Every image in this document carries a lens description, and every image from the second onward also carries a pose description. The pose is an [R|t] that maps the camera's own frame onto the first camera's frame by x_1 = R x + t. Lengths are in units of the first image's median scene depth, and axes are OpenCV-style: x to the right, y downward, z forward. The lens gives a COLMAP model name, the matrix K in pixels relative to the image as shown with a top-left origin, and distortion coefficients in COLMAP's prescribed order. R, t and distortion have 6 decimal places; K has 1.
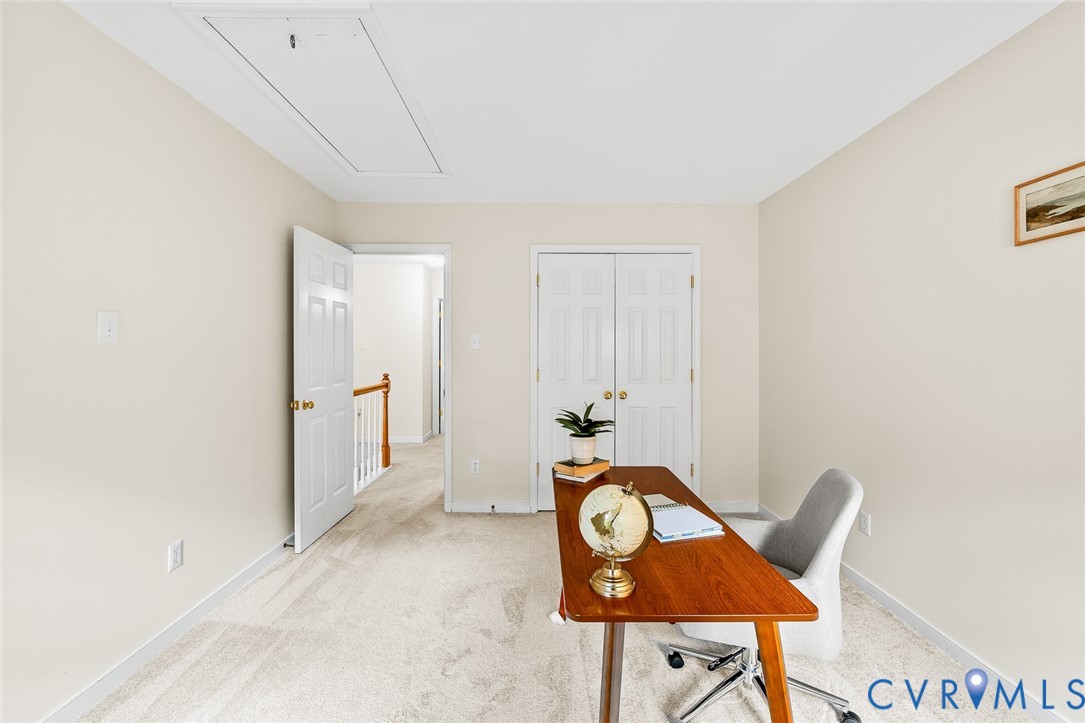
lens RADIAL K [[435.7, 0, 538.5], [0, 435.7, 358.8], [0, 0, 1]] dist [-0.009146, 0.004446]
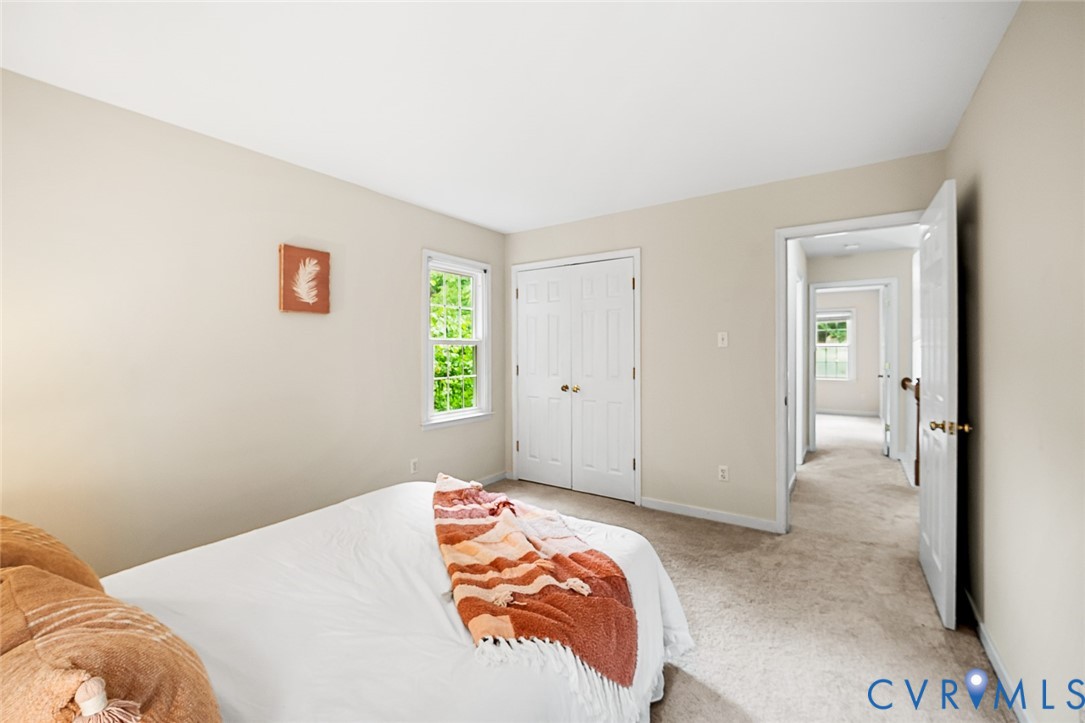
lens RADIAL K [[435.7, 0, 531.9], [0, 435.7, 350.8], [0, 0, 1]] dist [-0.009146, 0.004446]
pose [[0.825821, -0.002158, -0.563928, 0.744989], [-0.005961, 0.999903, -0.012556, -0.000860], [0.563901, 0.013730, 0.825728, 0.001040]]
